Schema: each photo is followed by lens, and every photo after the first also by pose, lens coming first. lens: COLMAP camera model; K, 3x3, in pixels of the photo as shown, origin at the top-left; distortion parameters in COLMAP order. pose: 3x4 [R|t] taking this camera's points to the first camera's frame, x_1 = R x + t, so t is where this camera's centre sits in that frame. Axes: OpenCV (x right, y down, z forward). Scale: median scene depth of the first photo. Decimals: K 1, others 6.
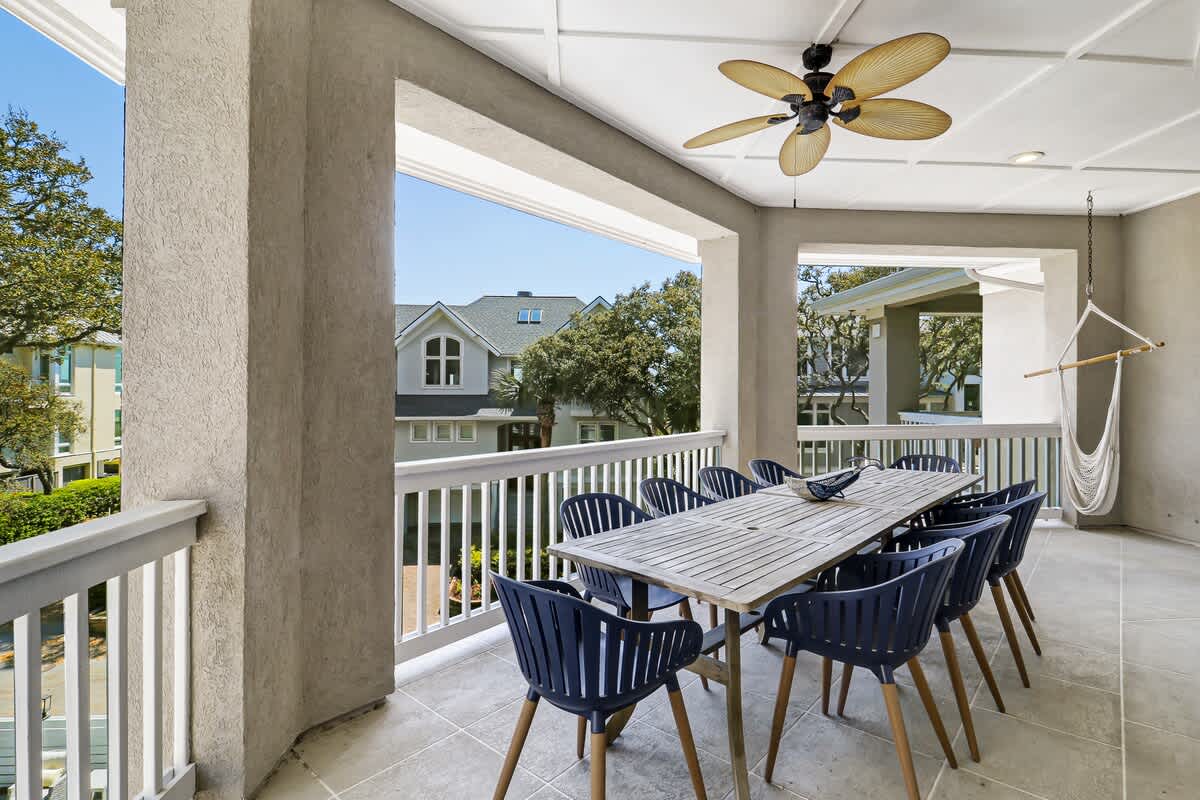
lens RADIAL K [[556.0, 0, 614.9], [0, 556.0, 392.6], [0, 0, 1]] dist [0.001145, 0.000731]
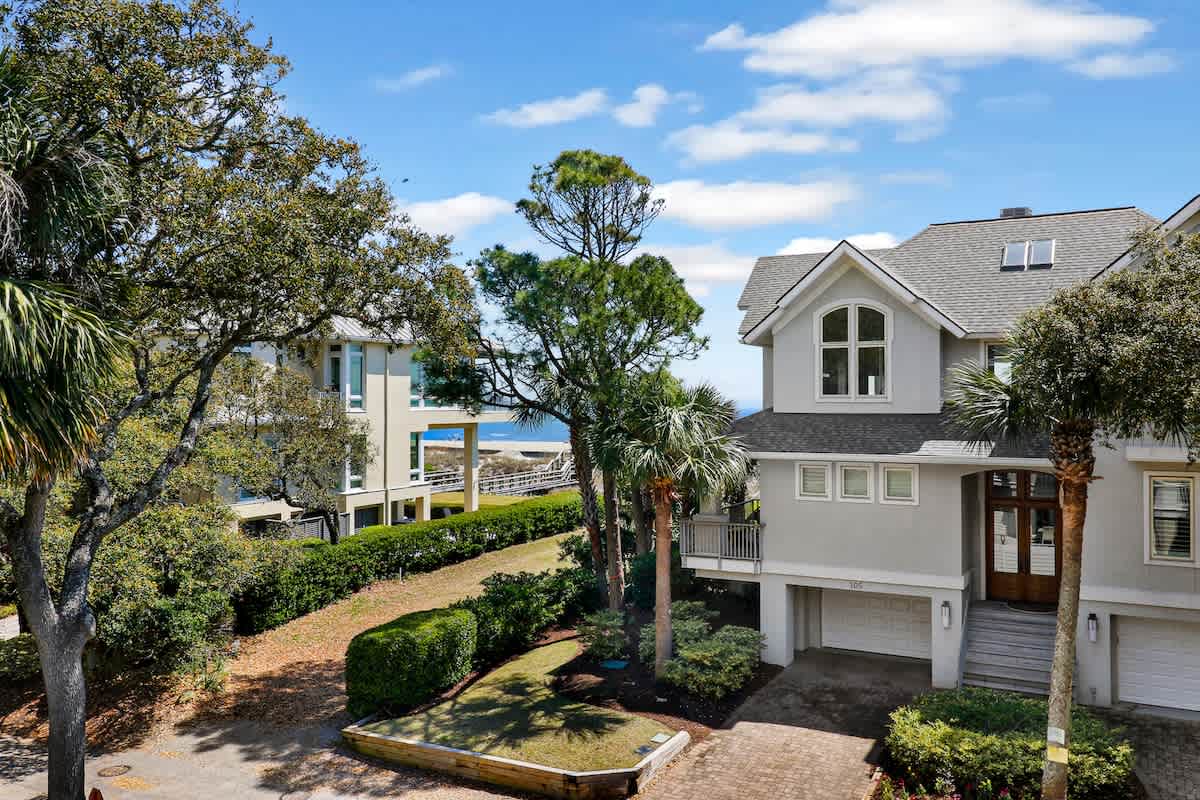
lens RADIAL K [[969.4, 0, 594.4], [0, 969.4, 377.6], [0, 0, 1]] dist [0.030097, -0.001273]
pose [[0.843298, -0.015229, -0.537231, -0.032116], [-0.001759, 0.999515, -0.031095, -0.001839], [0.537444, 0.027167, 0.842862, 0.148668]]
